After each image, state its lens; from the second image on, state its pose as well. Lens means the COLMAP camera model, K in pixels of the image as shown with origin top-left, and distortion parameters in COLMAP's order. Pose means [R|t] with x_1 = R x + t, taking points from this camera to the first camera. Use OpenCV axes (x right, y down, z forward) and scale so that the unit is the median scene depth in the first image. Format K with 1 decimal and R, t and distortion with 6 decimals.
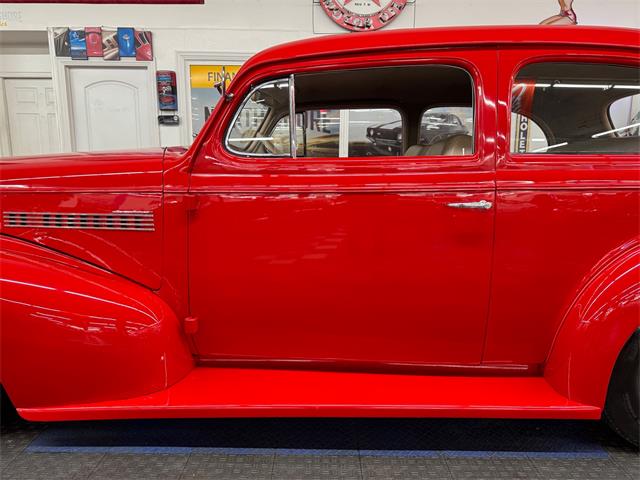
lens RADIAL K [[454.5, 0, 310.0], [0, 454.5, 240.3], [0, 0, 1]] dist [0.029877, -0.034947]
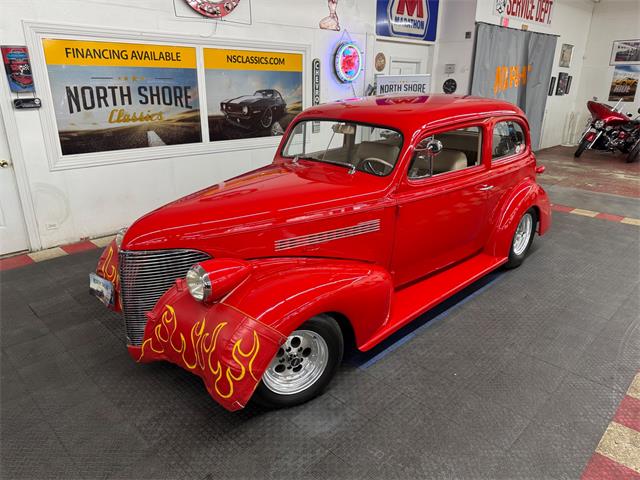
lens RADIAL K [[454.5, 0, 317.2], [0, 454.5, 240.3], [0, 0, 1]] dist [0.029877, -0.034947]
pose [[0.700616, -0.240984, 0.671613, -0.585521], [0.122693, 0.967910, 0.219308, -0.138025], [-0.702911, -0.071248, 0.707701, -0.018088]]
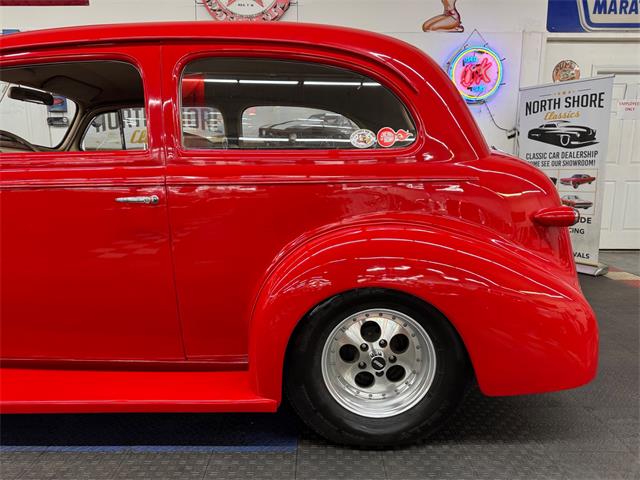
lens RADIAL K [[454.5, 0, 316.3], [0, 454.5, 239.7], [0, 0, 1]] dist [0.029877, -0.034947]
pose [[0.999933, -0.008750, 0.007607, 0.250985], [0.008799, 0.999941, -0.006348, 0.006935], [-0.007551, 0.006415, 0.999951, -0.002306]]
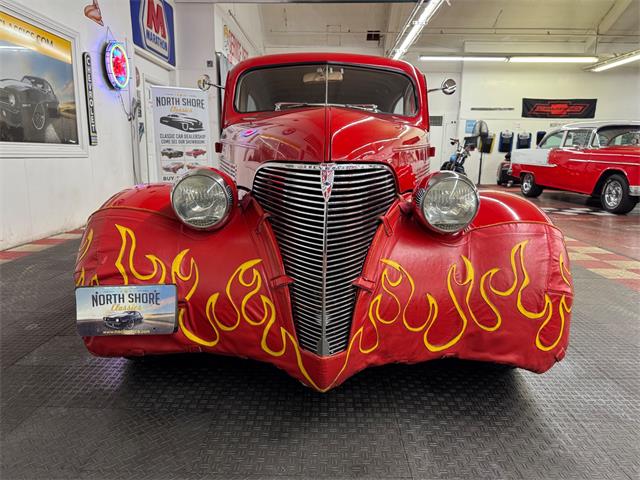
lens RADIAL K [[454.5, 0, 319.6], [0, 454.5, 240.4], [0, 0, 1]] dist [0.029877, -0.034947]
pose [[0.009913, -0.193989, 0.980954, -0.669561], [0.160040, 0.968664, 0.189942, -0.052671], [-0.987061, 0.155109, 0.040648, 0.481896]]
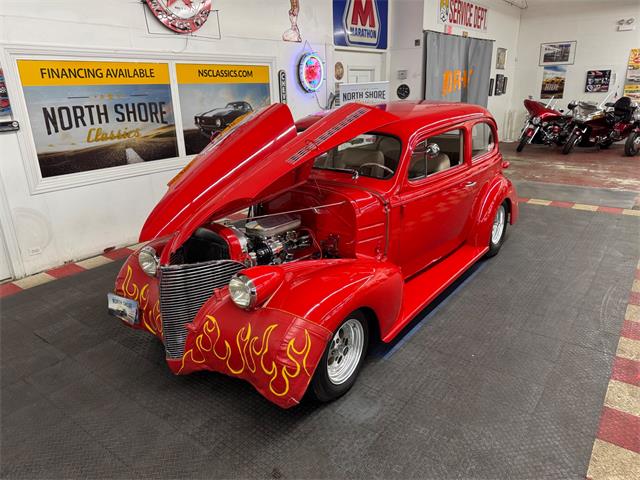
lens RADIAL K [[454.5, 0, 318.9], [0, 454.5, 241.0], [0, 0, 1]] dist [0.029877, -0.034947]
pose [[0.597406, -0.281980, 0.750728, -0.673189], [0.170704, 0.959402, 0.224519, -0.155862], [-0.783560, -0.005977, 0.621288, 0.025942]]
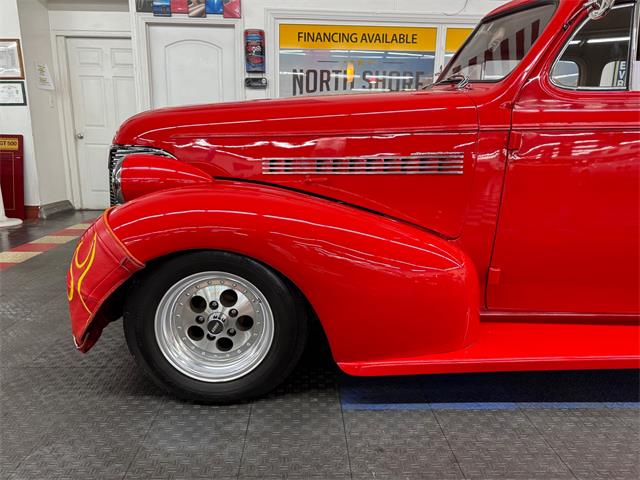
lens RADIAL K [[454.5, 0, 311.8], [0, 454.5, 240.0], [0, 0, 1]] dist [0.029877, -0.034947]
pose [[0.999110, -0.004236, 0.041967, -0.242247], [0.002445, 0.999087, 0.042644, 0.025826], [-0.042110, -0.042504, 0.998208, 0.030182]]
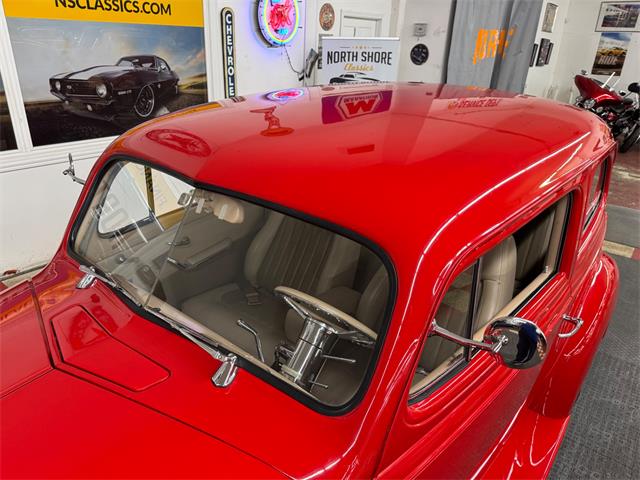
lens RADIAL K [[454.5, 0, 318.4], [0, 454.5, 241.6], [0, 0, 1]] dist [0.029877, -0.034947]
pose [[0.621645, -0.307748, 0.720311, -0.190674], [0.106734, 0.944290, 0.311328, -0.195996], [-0.775993, -0.116654, 0.619860, 0.264163]]
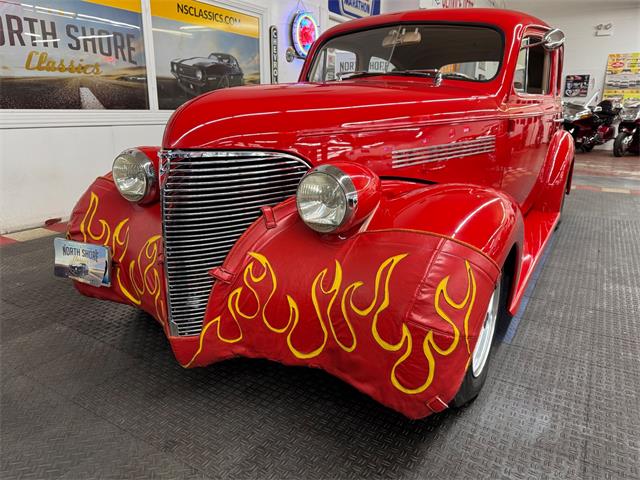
lens RADIAL K [[454.5, 0, 323.0], [0, 454.5, 241.7], [0, 0, 1]] dist [0.029877, -0.034947]
pose [[0.510665, -0.242967, 0.824735, -0.589881], [0.143691, 0.969867, 0.196752, -0.033242], [-0.847687, 0.018033, 0.530190, 0.263996]]
